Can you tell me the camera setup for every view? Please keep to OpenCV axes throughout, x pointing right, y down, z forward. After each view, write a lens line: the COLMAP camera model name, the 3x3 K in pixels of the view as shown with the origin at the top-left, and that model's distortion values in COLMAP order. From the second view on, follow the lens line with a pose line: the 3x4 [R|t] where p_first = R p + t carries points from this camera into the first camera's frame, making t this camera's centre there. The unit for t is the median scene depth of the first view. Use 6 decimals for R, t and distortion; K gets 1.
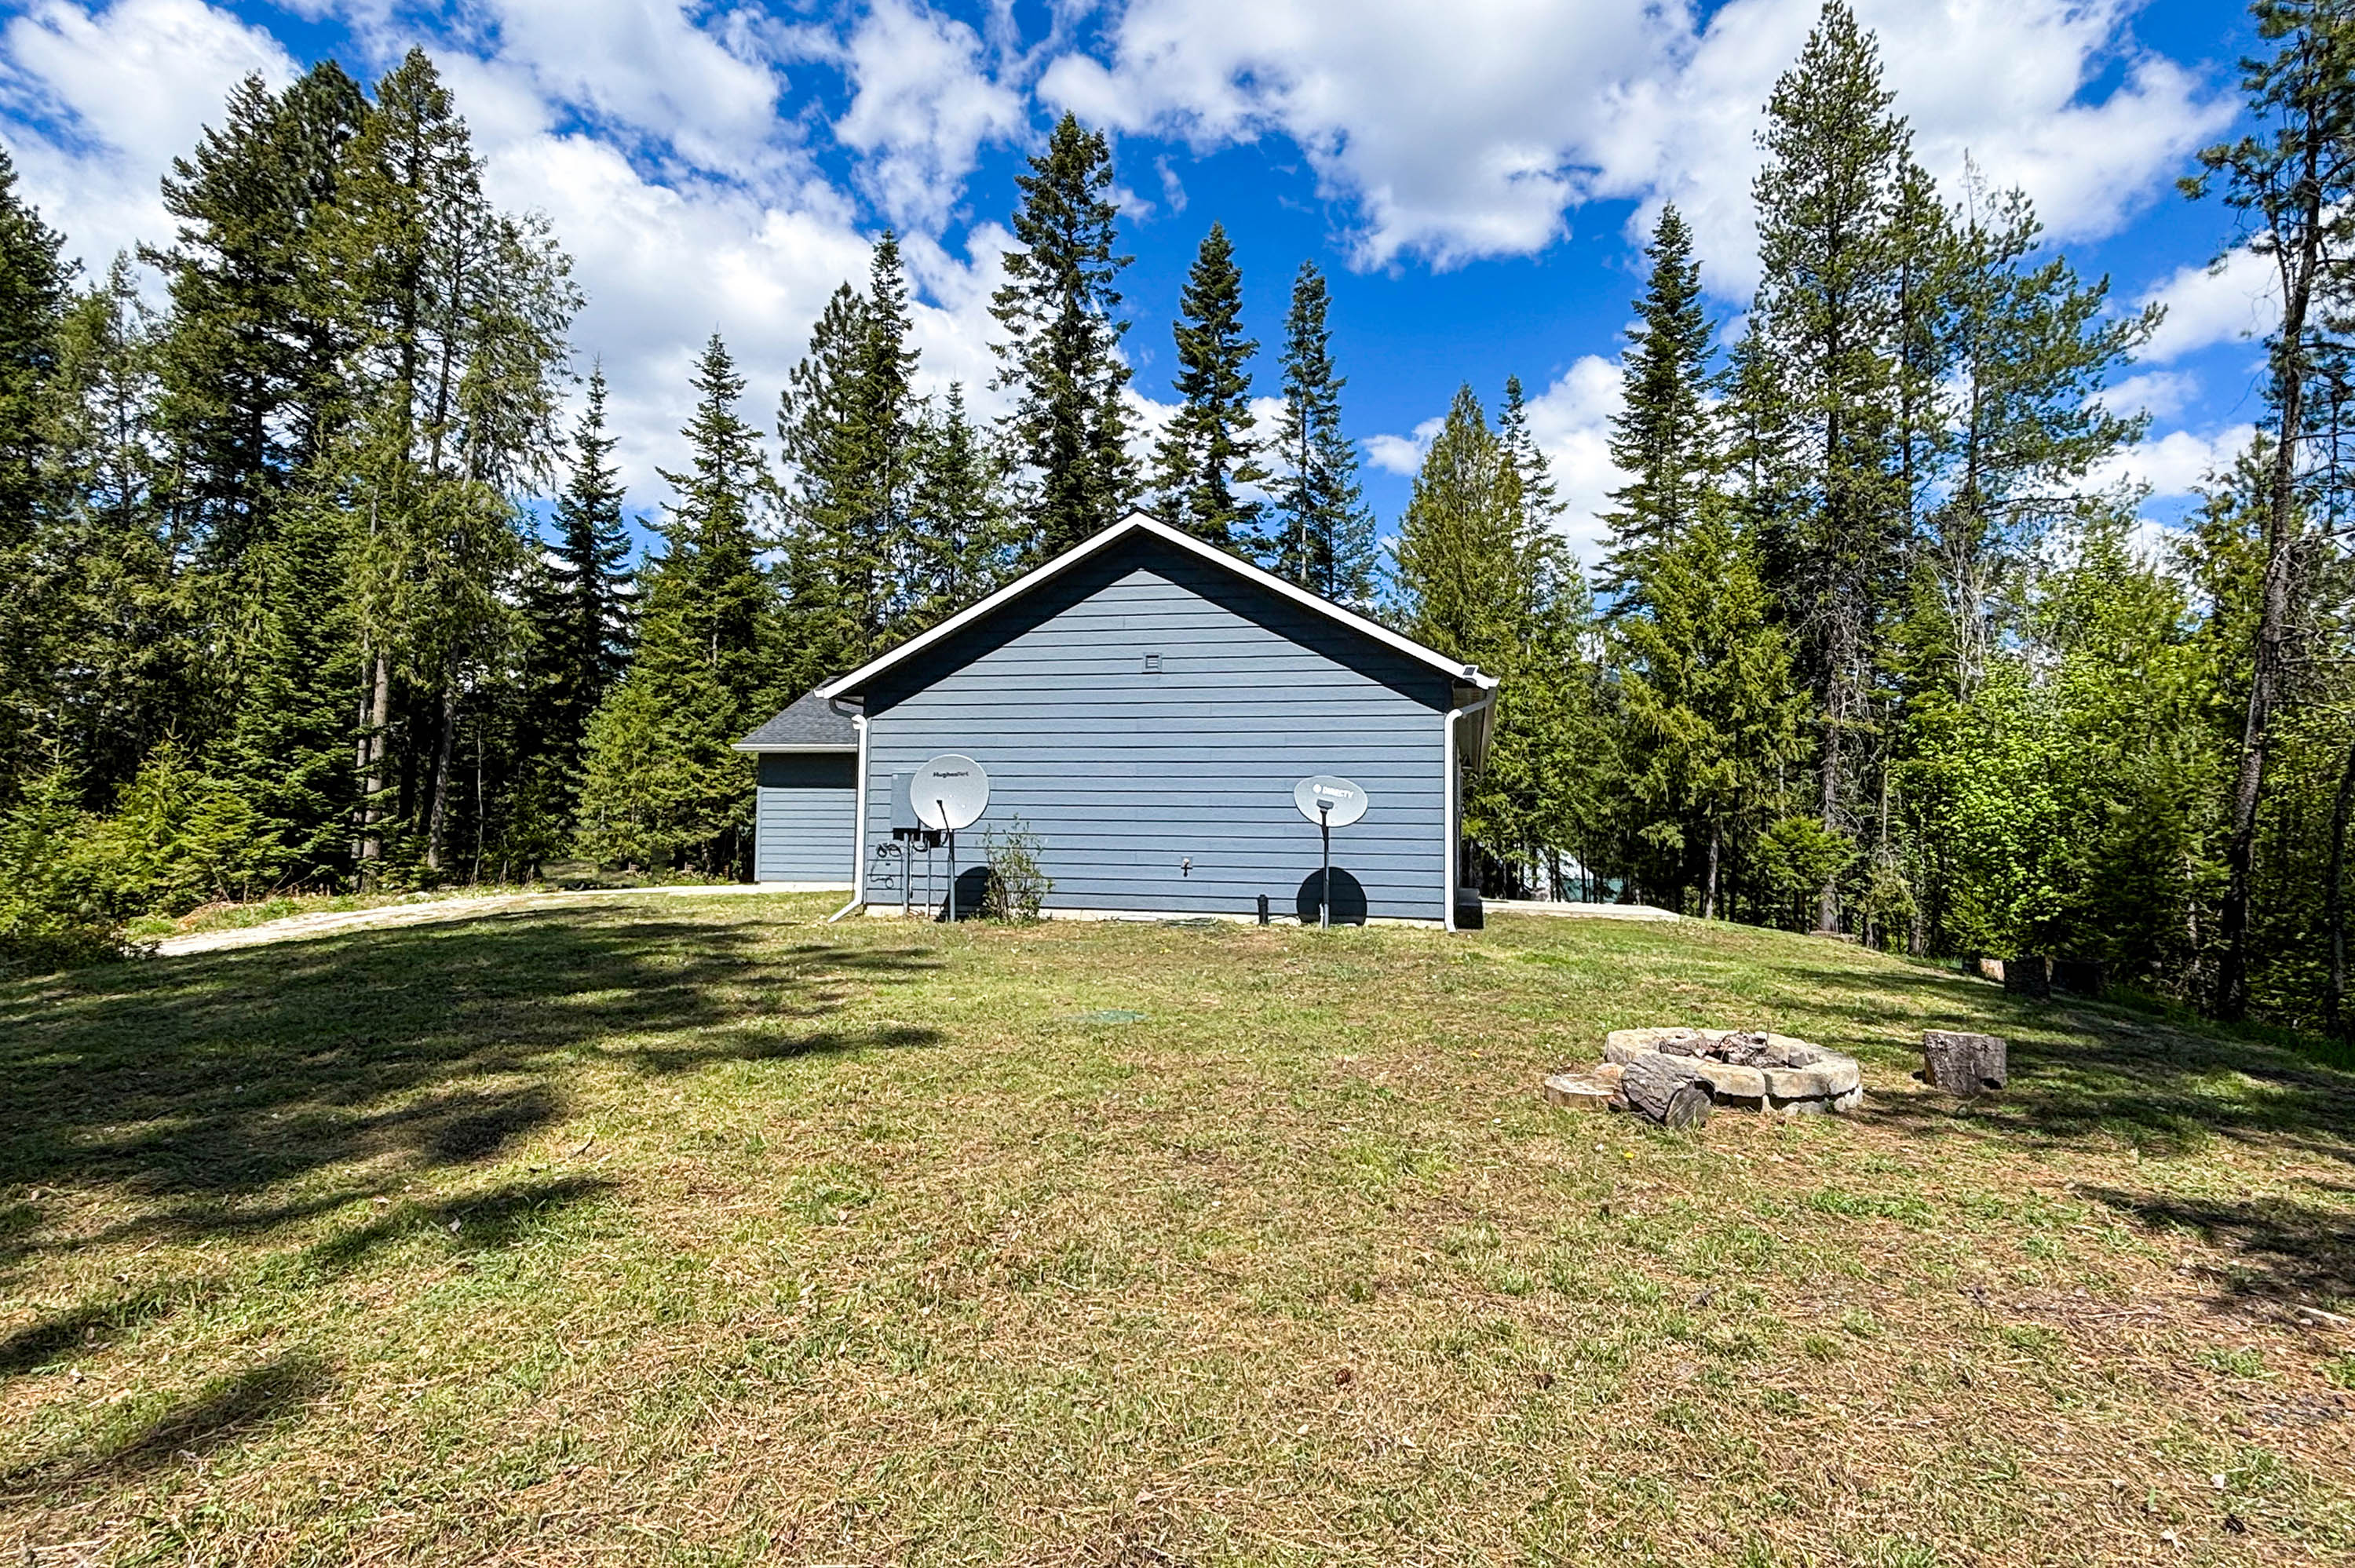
lens RADIAL K [[1292.0, 0, 1177.5], [0, 1292.0, 784.0], [0, 0, 1]] dist [0.062680, -0.000079]
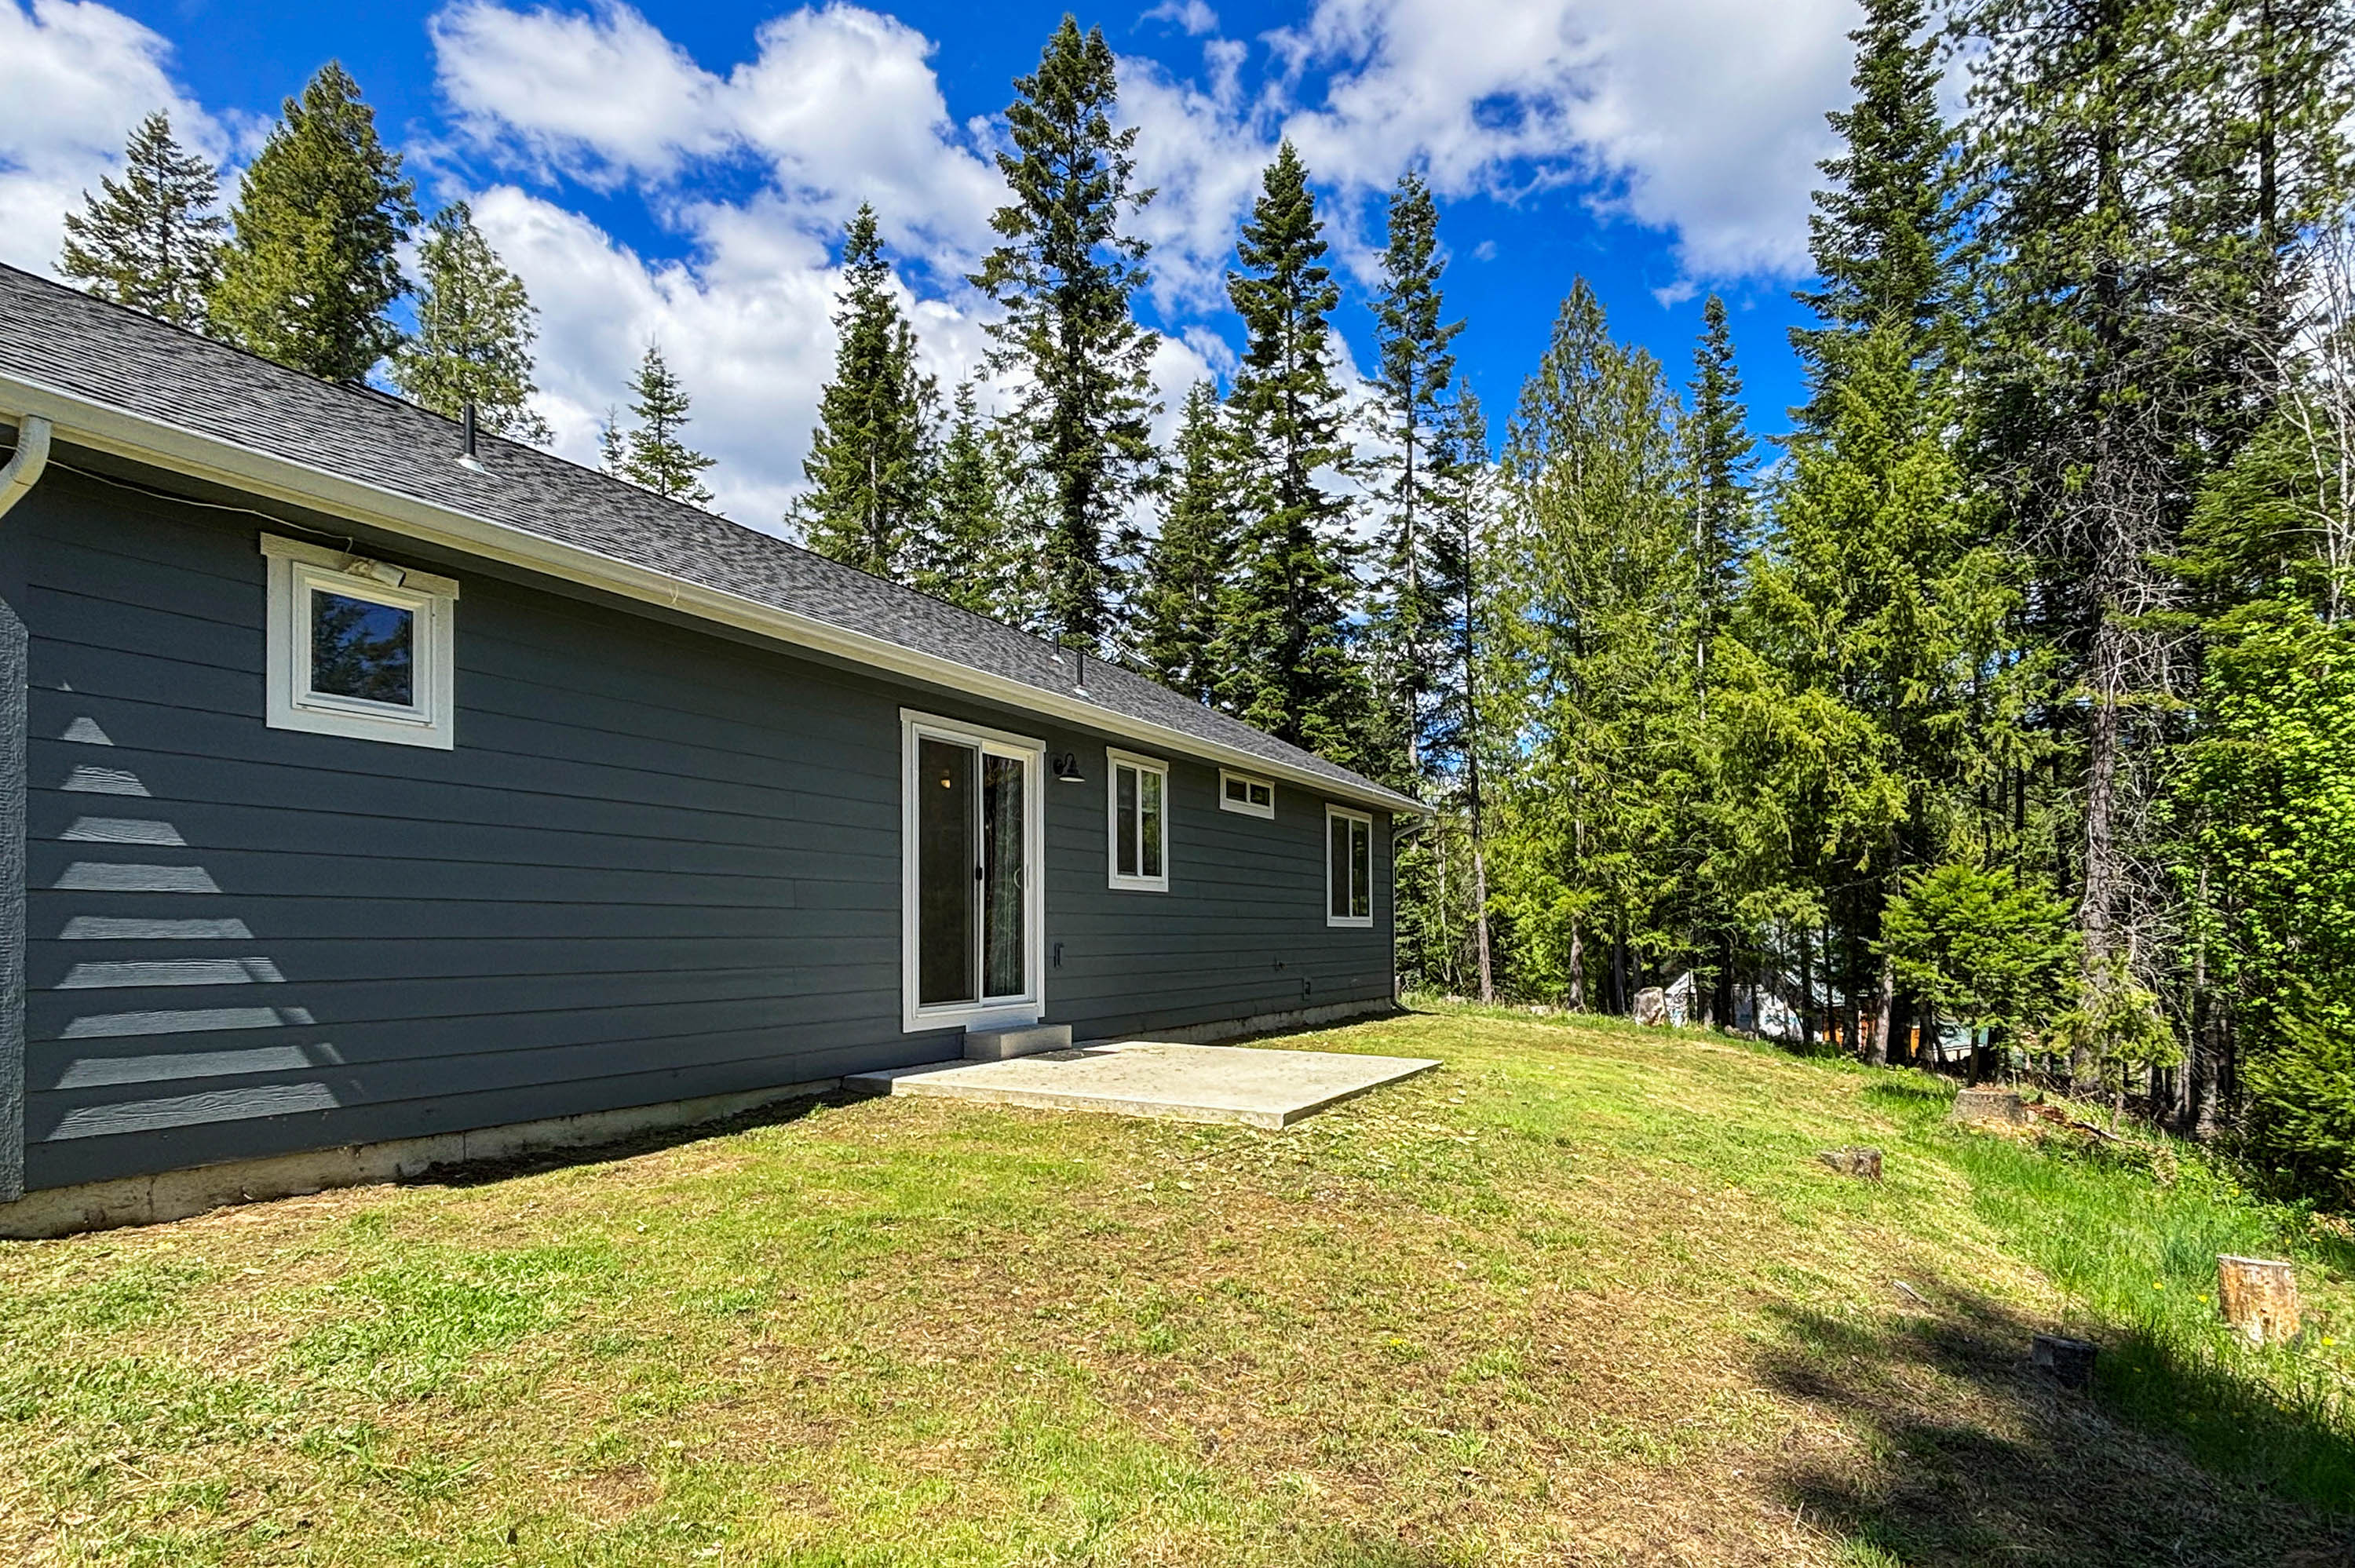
lens RADIAL K [[1286.0, 0, 1178.3], [0, 1286.0, 910.7], [0, 0, 1]] dist [-0.001400, 0.025757]
pose [[0.968009, -0.023505, -0.249812, 0.304978], [0.031155, 0.999158, 0.026712, 0.020353], [0.248974, -0.033640, 0.967926, 0.432258]]
